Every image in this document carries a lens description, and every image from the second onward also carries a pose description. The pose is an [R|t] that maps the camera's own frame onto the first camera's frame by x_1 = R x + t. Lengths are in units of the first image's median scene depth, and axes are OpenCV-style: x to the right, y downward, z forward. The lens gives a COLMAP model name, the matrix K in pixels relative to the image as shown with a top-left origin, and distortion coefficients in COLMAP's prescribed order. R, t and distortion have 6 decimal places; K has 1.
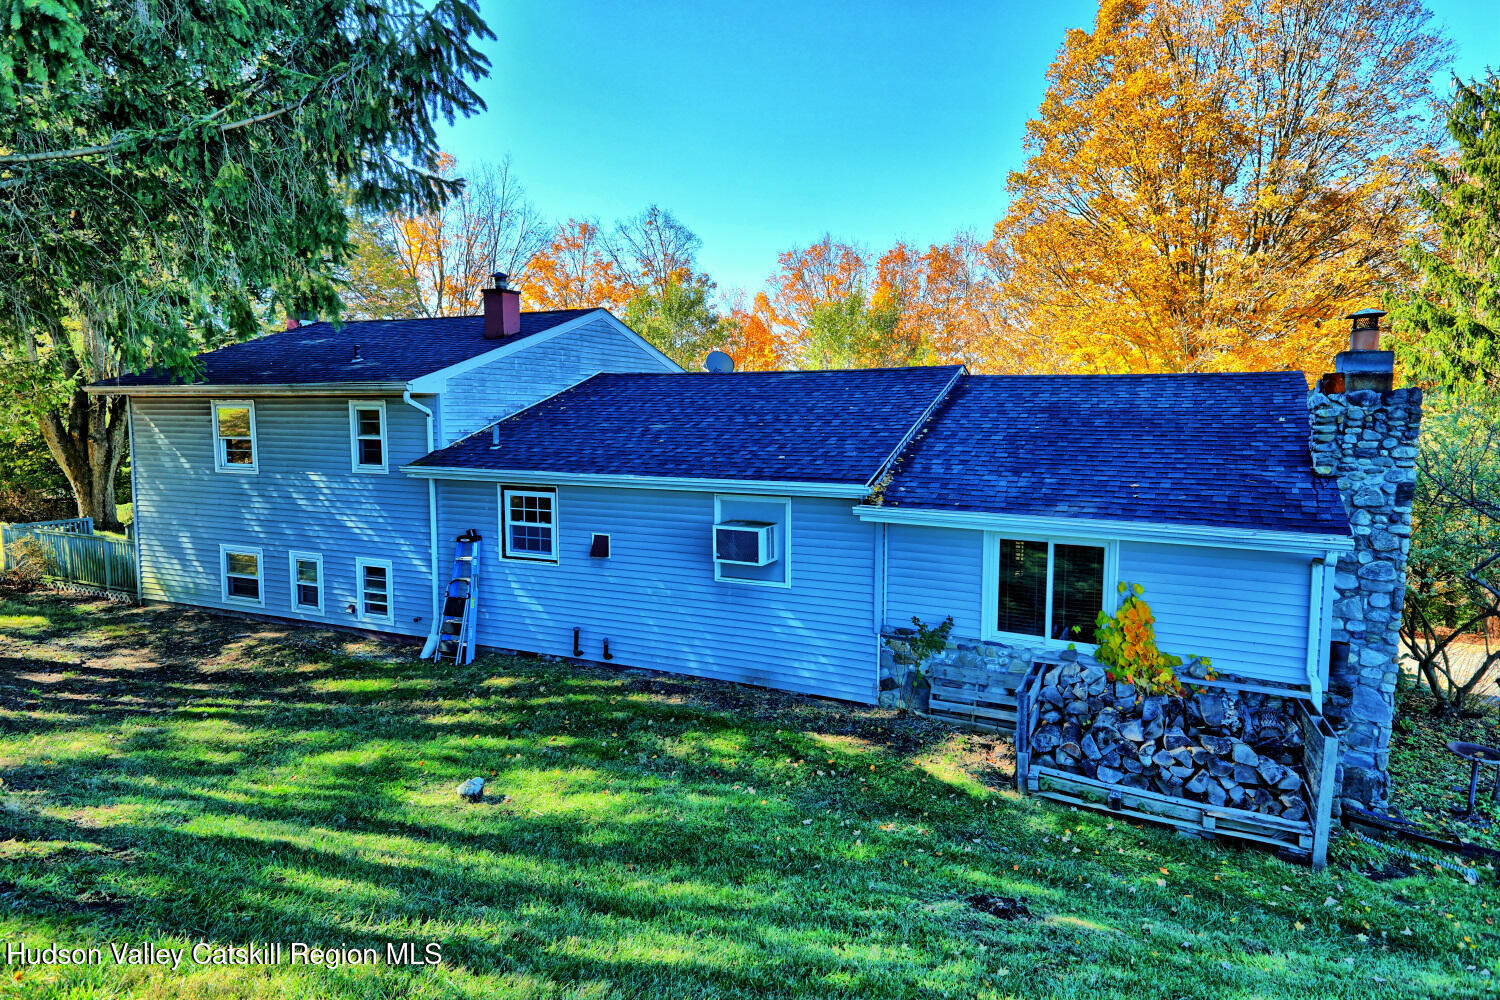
lens RADIAL K [[887.9, 0, 751.5], [0, 887.9, 477.8], [0, 0, 1]] dist [0.135828, -0.076872]
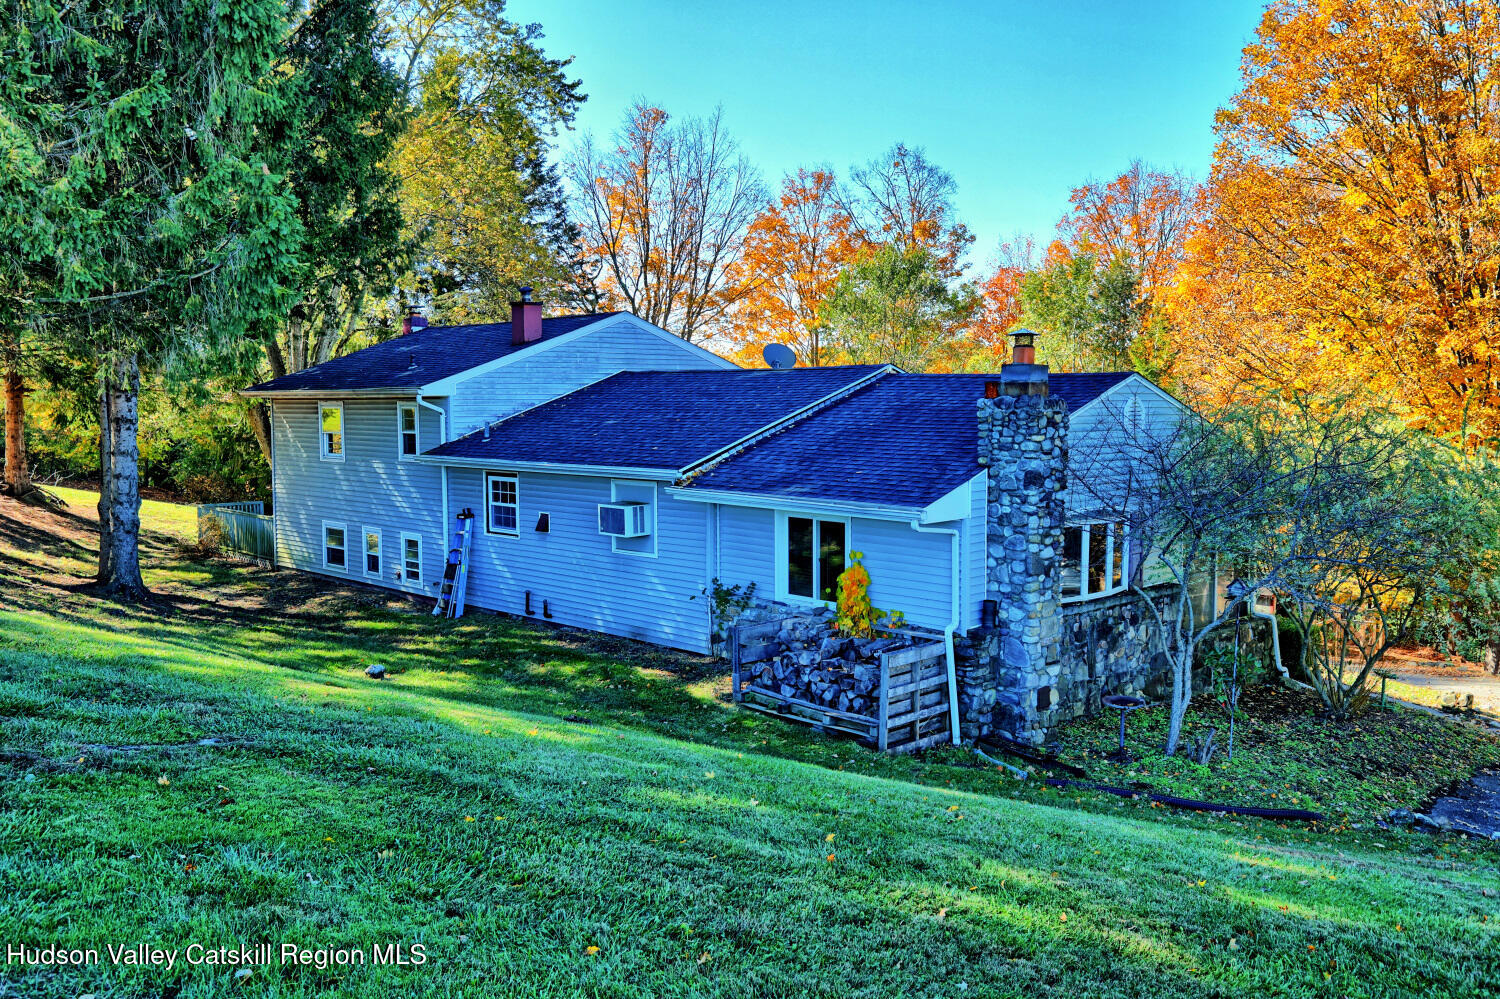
lens RADIAL K [[1380.2, 0, 778.0], [0, 1380.2, 459.5], [0, 0, 1]] dist [0.064869, 0.001269]
pose [[0.937151, 0.009702, -0.348788, 0.736387], [-0.019313, 0.999523, -0.024087, 0.029288], [0.348388, 0.029309, 0.936892, -0.600199]]
